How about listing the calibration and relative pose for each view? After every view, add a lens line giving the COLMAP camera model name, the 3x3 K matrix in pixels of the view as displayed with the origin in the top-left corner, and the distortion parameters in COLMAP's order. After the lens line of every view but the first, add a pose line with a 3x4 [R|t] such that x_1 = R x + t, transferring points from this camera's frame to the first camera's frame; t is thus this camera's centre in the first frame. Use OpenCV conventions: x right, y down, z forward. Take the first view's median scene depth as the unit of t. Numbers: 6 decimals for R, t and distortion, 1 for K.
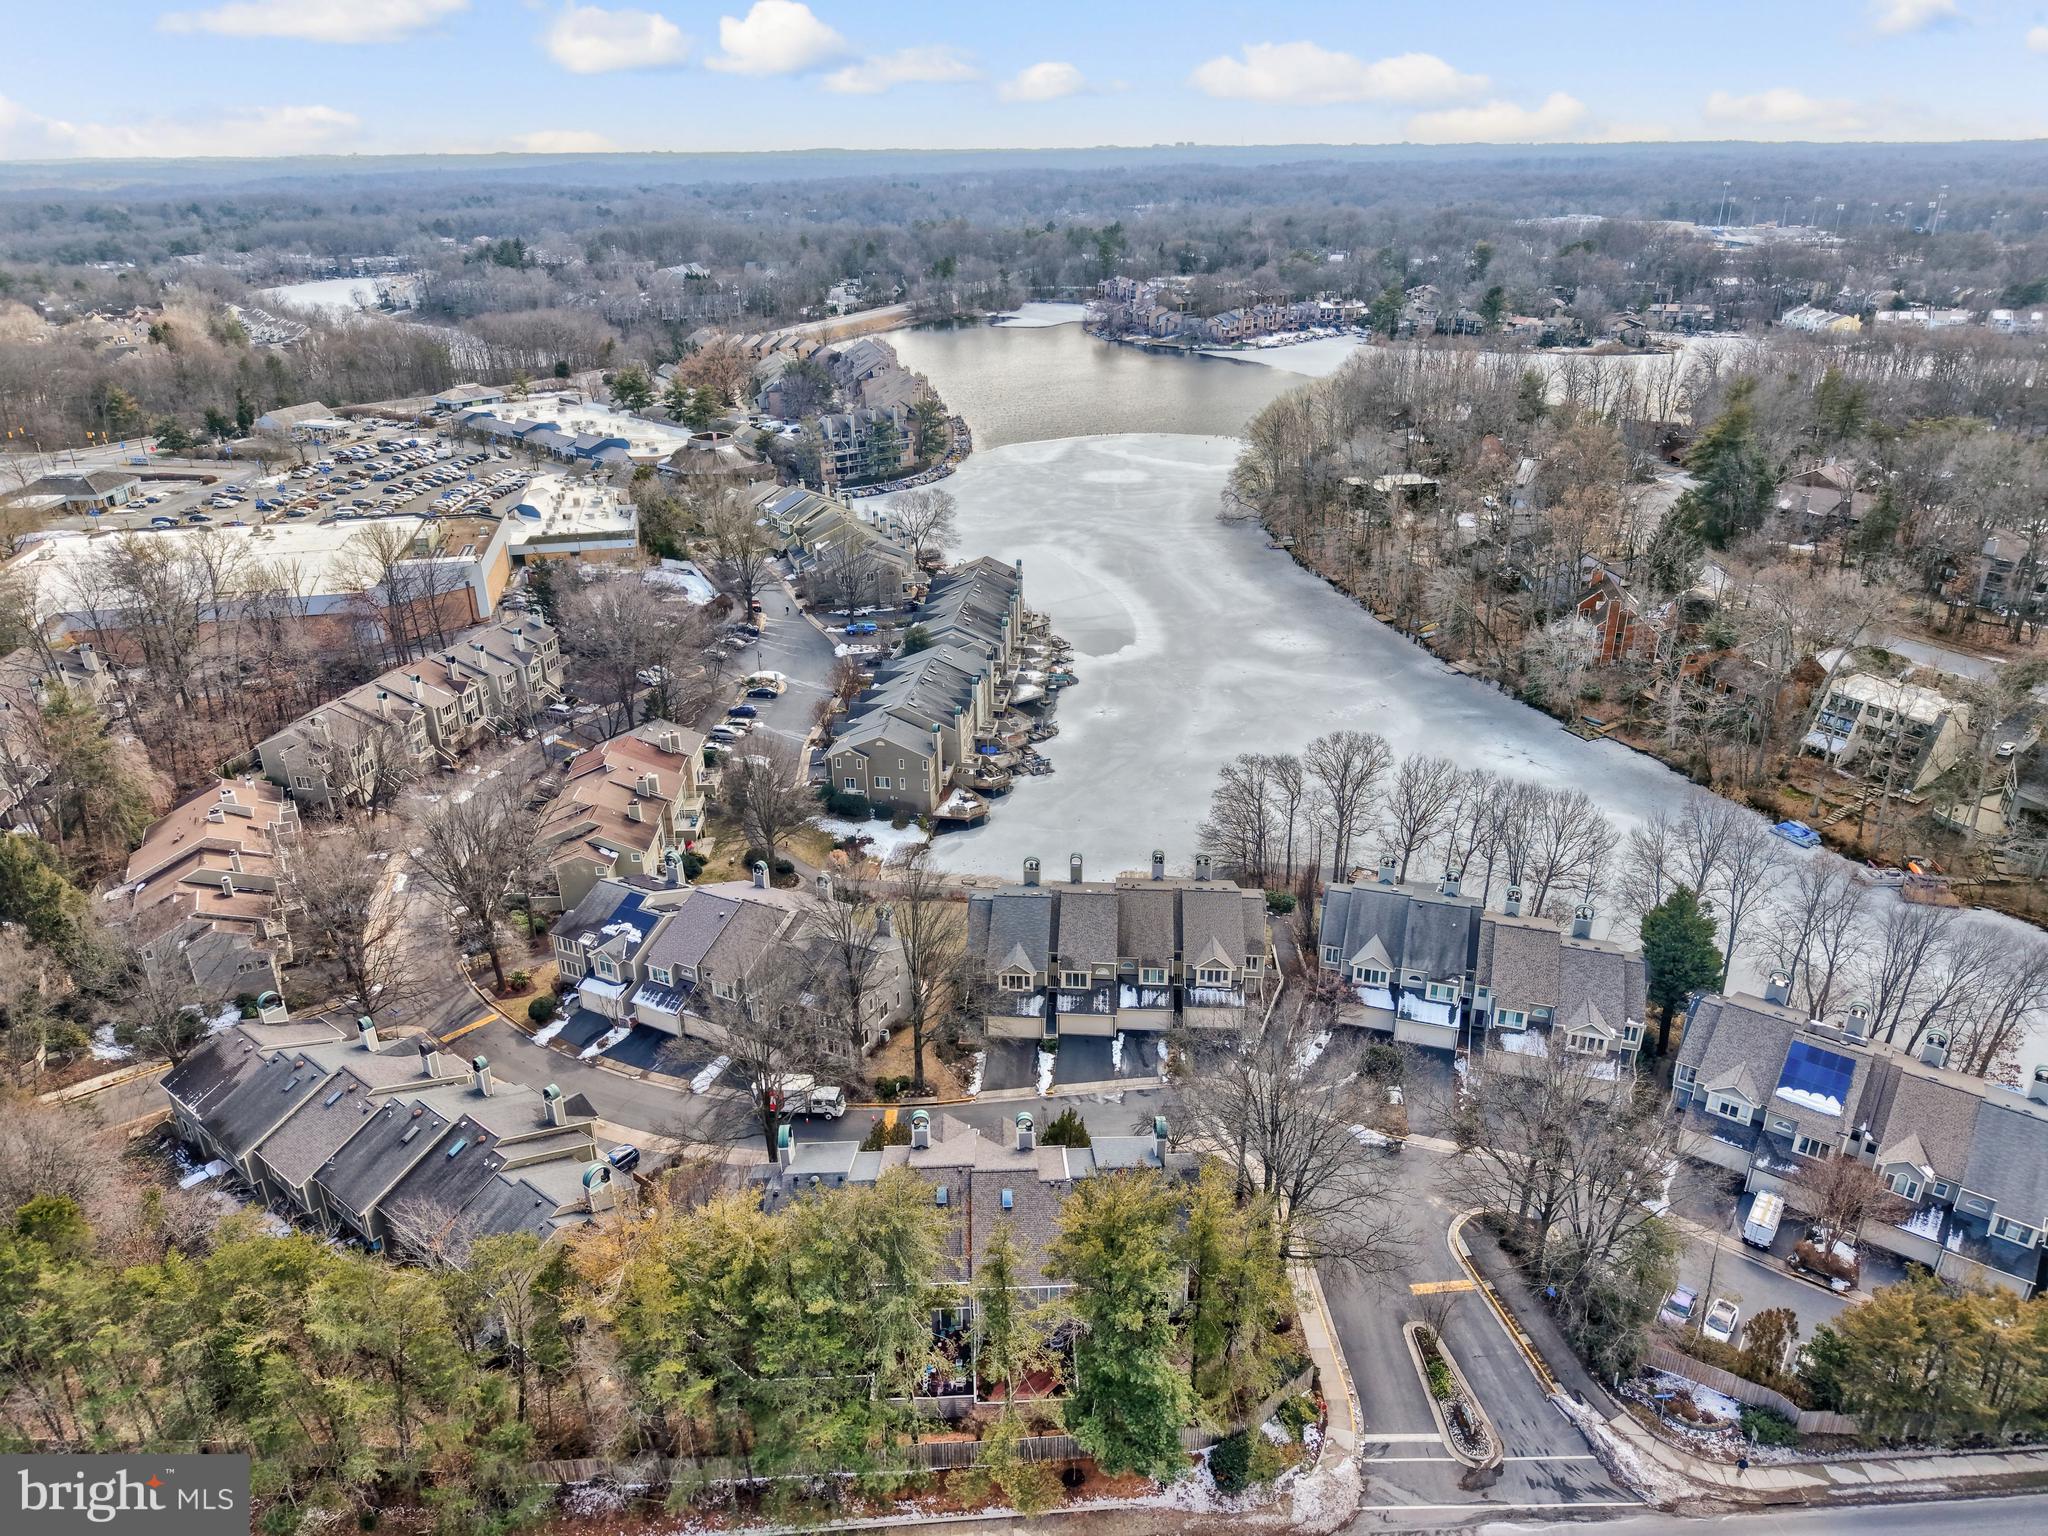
lens RADIAL K [[1370.2, 0, 1023.0], [0, 1370.2, 773.2], [0, 0, 1]] dist [0.015899, -0.011707]
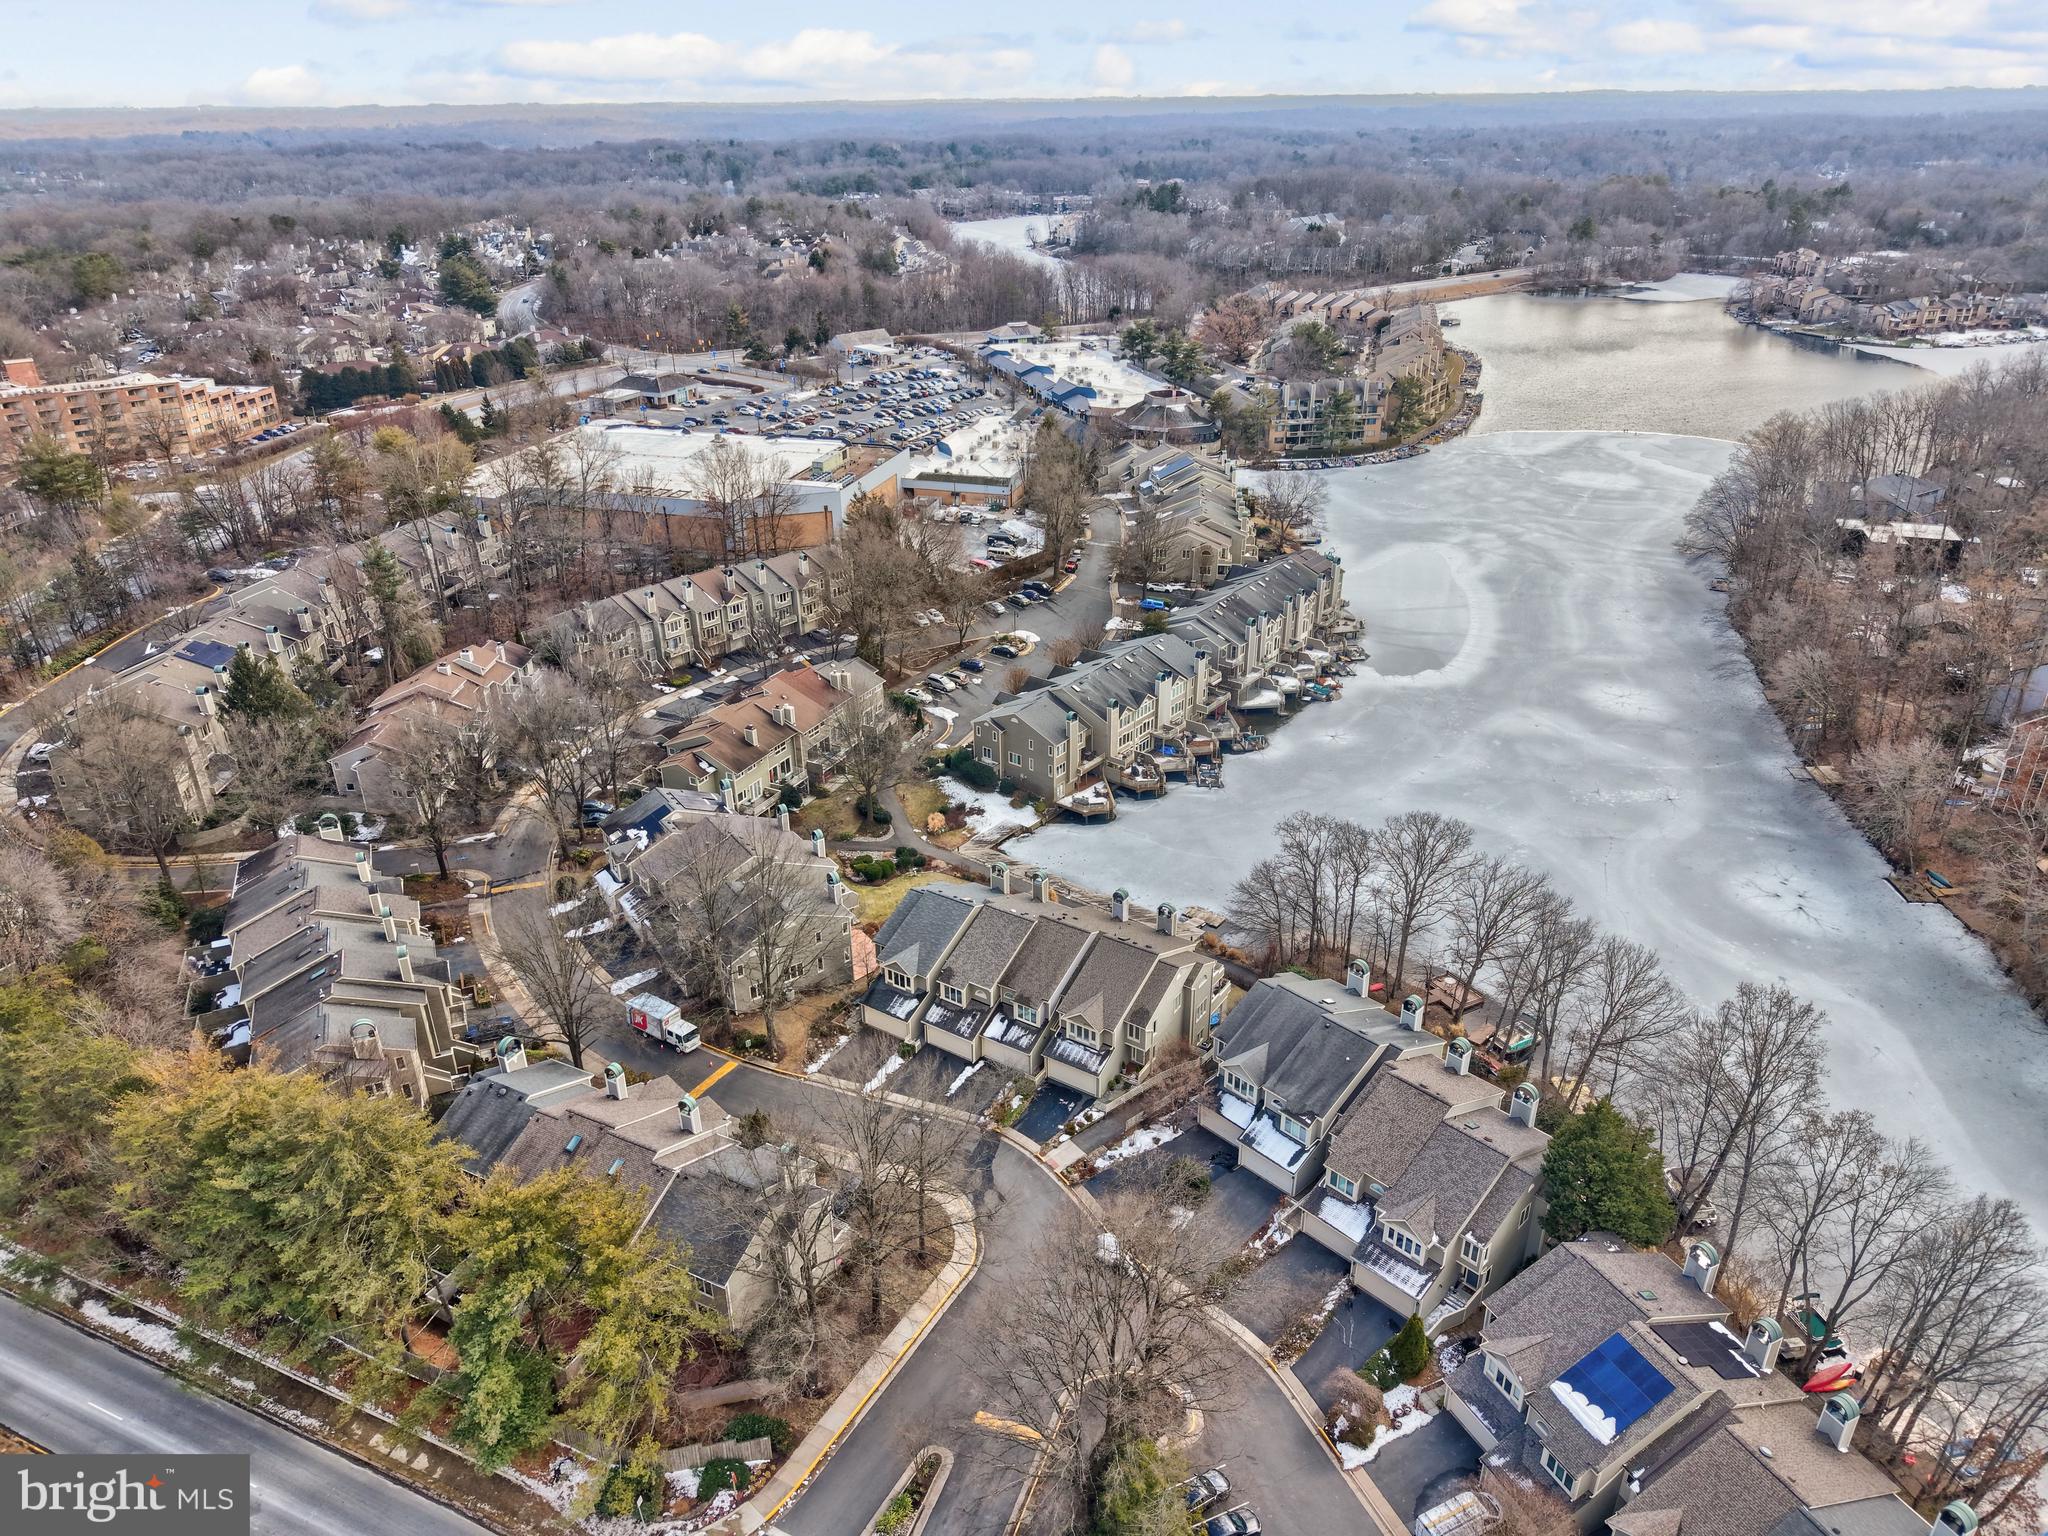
lens RADIAL K [[1370.2, 0, 1029.6], [0, 1370.2, 766.3], [0, 0, 1]] dist [0.015899, -0.011707]
pose [[0.877726, 0.213563, -0.428939, 0.320932], [-0.200161, 0.976754, 0.076729, -0.063597], [0.435354, 0.018510, 0.900069, 0.098728]]
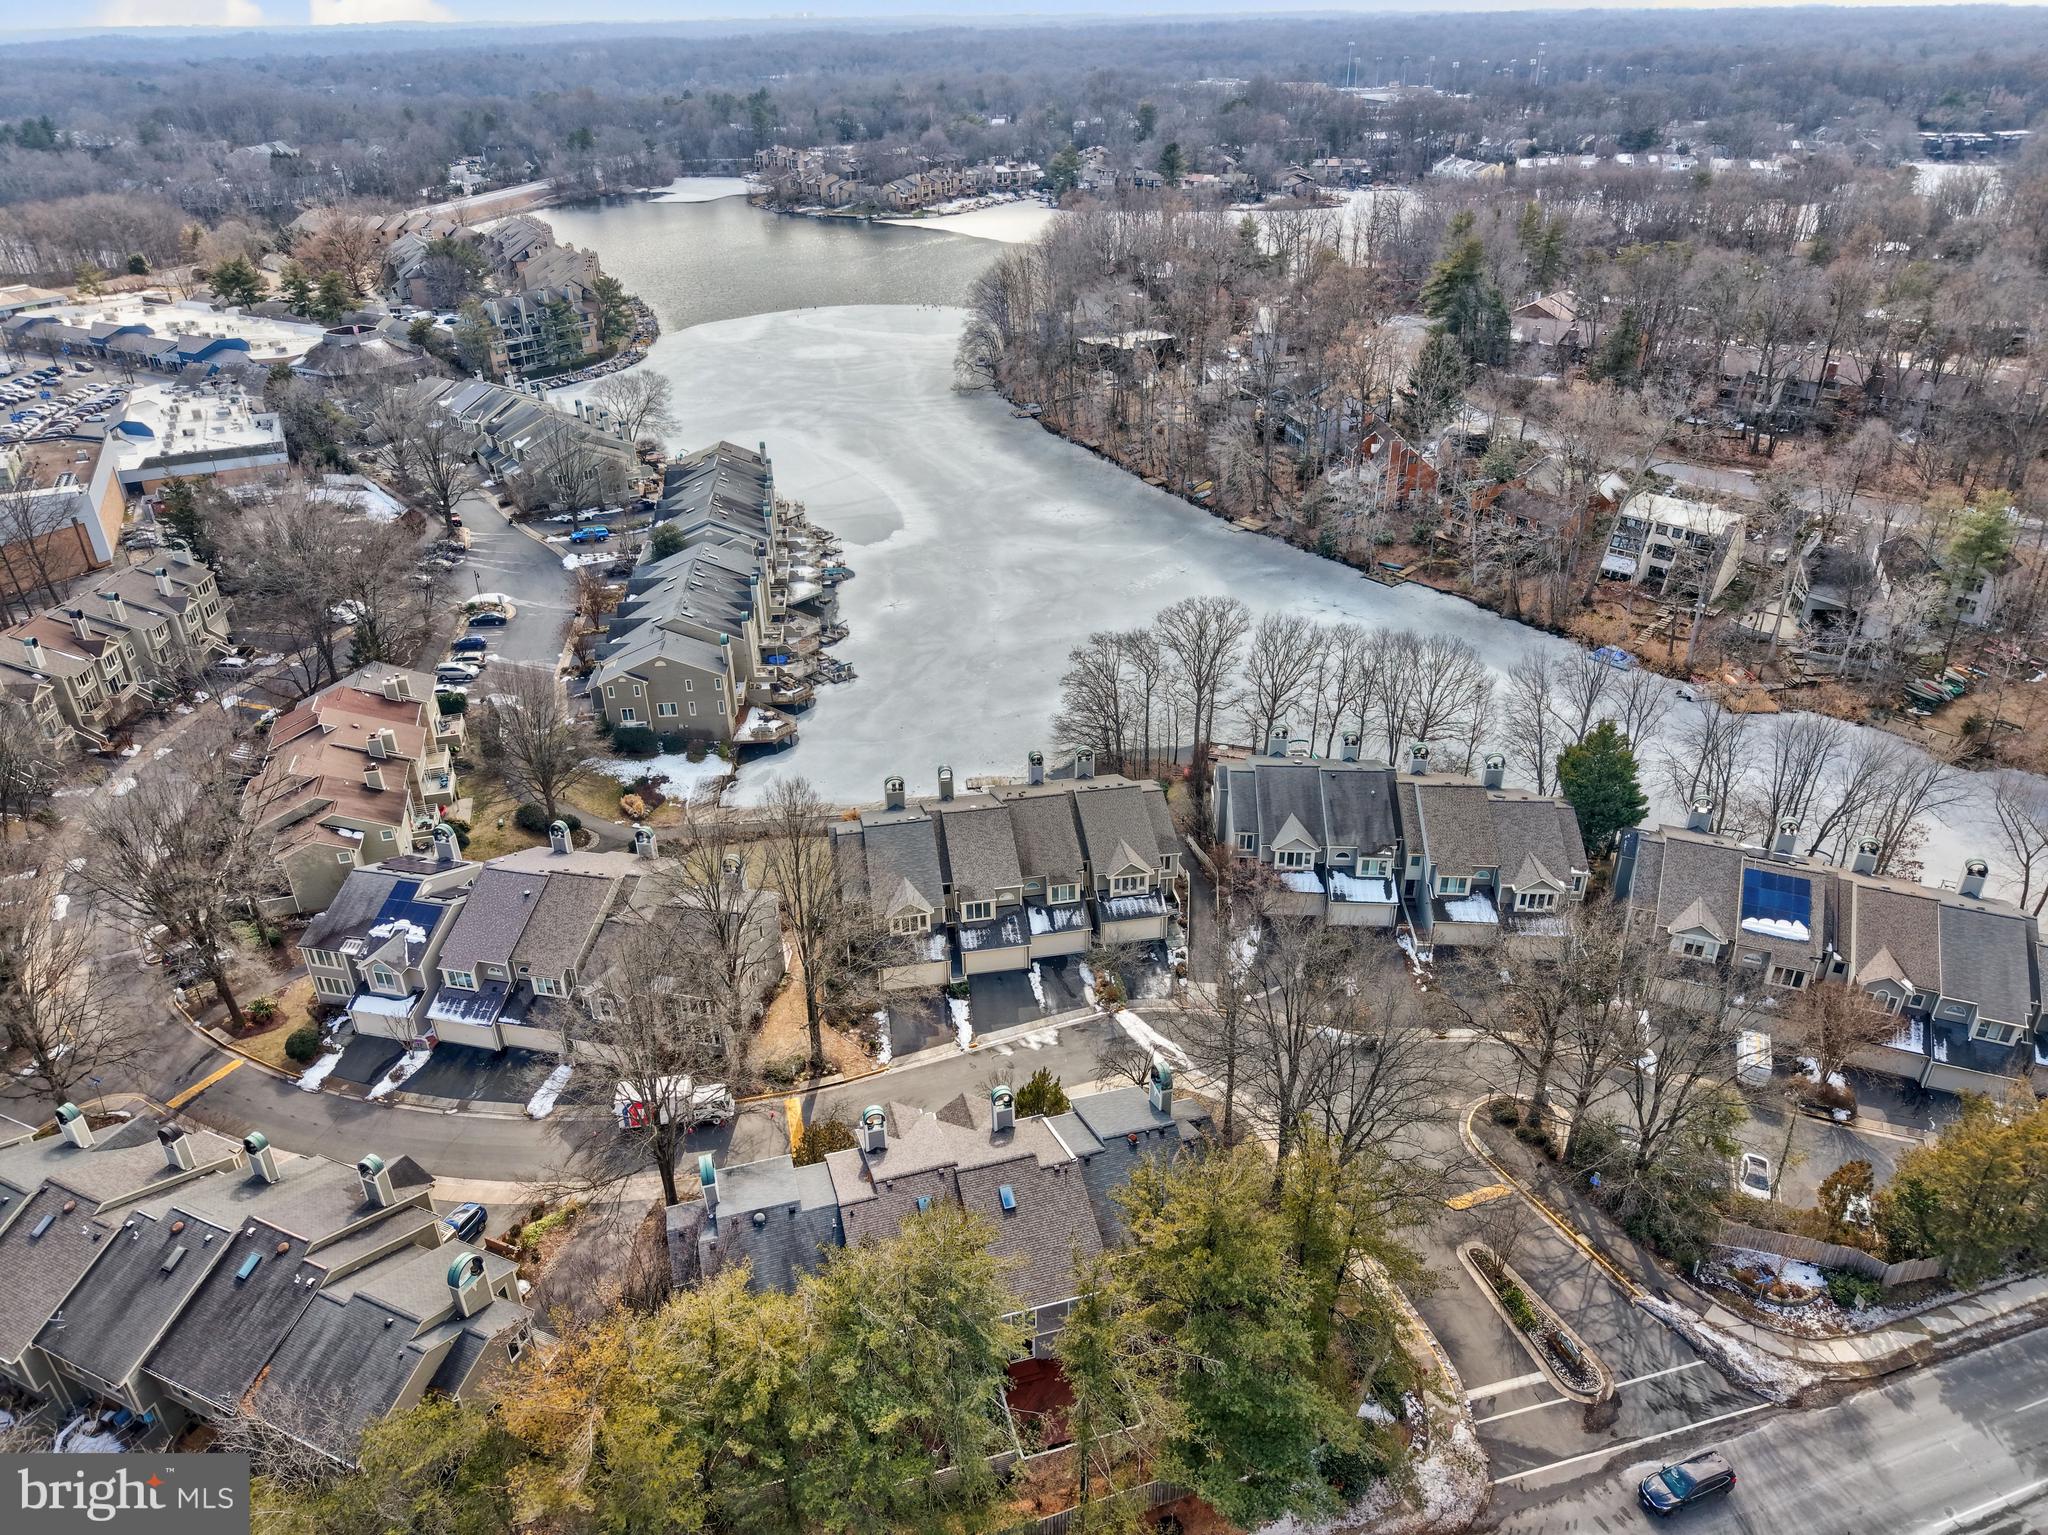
lens RADIAL K [[1370.2, 0, 1022.8], [0, 1370.2, 772.8], [0, 0, 1]] dist [0.015899, -0.011707]
pose [[0.969367, -0.121157, 0.213653, -0.072847], [0.105262, 0.990864, 0.084306, -0.002597], [-0.221916, -0.059234, 0.973265, 0.112586]]
